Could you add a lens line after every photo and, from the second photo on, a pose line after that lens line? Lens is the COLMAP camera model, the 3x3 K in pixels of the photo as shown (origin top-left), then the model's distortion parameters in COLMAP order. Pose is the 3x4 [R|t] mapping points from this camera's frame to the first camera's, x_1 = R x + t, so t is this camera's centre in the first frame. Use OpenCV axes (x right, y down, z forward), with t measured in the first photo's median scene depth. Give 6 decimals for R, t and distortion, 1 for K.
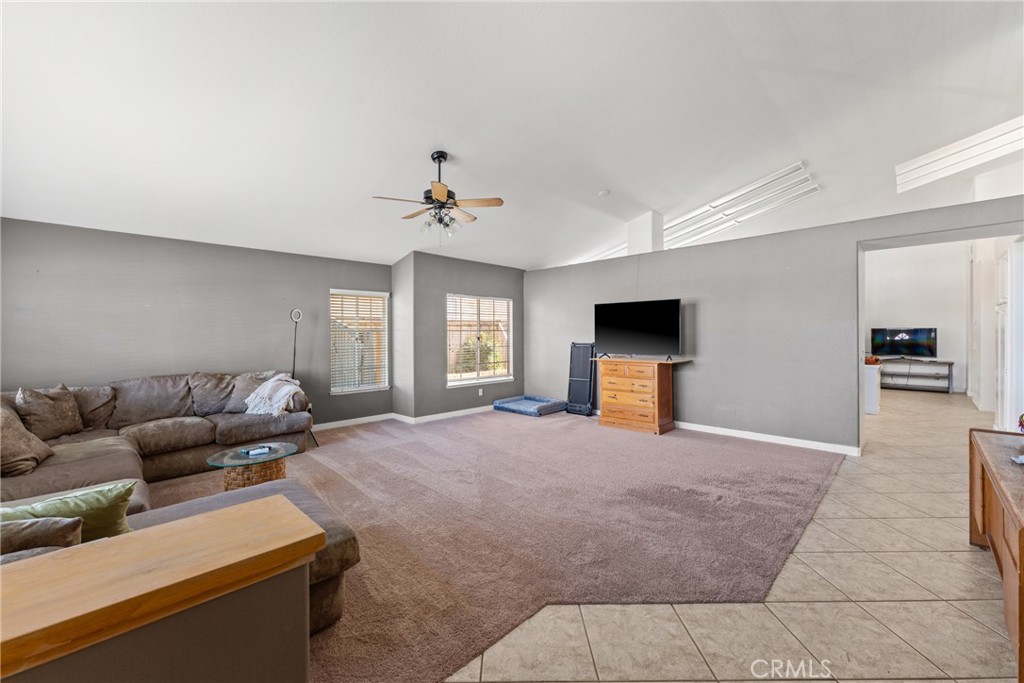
lens RADIAL K [[411.5, 0, 512.0], [0, 411.5, 341.5], [0, 0, 1]] dist [-0.000017, -0.000093]
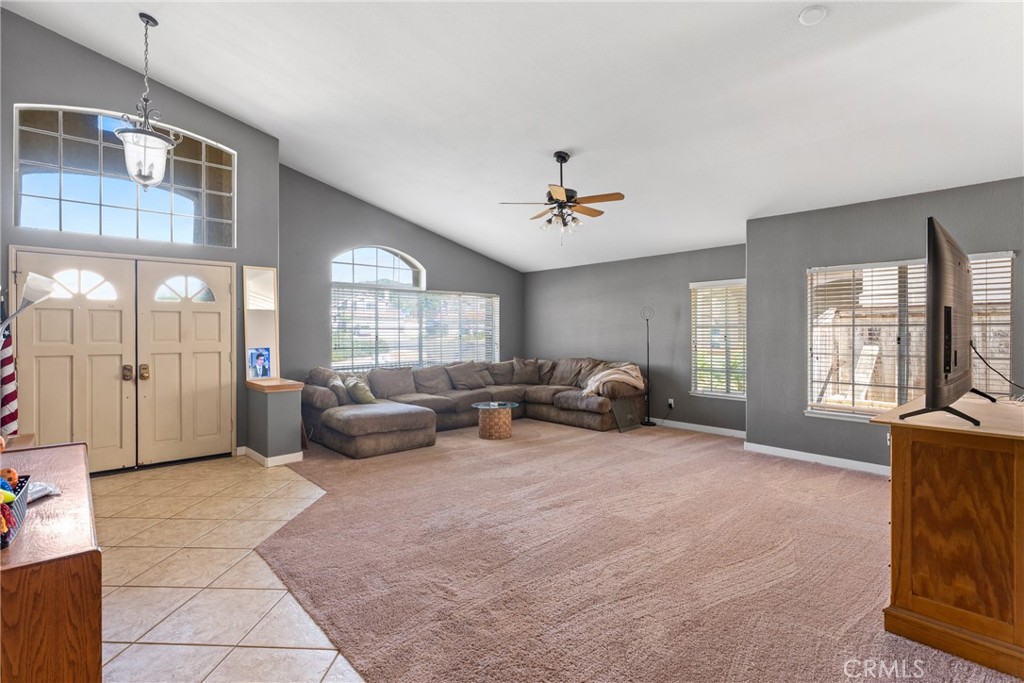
lens RADIAL K [[486.4, 0, 512.2], [0, 486.4, 330.0], [0, 0, 1]] dist [-0.017258, 0.000158]
pose [[-0.053697, -0.000624, -0.998557, 1.039584], [-0.018569, 0.999828, 0.000374, -0.018992], [0.998385, 0.018562, -0.053700, 0.949637]]
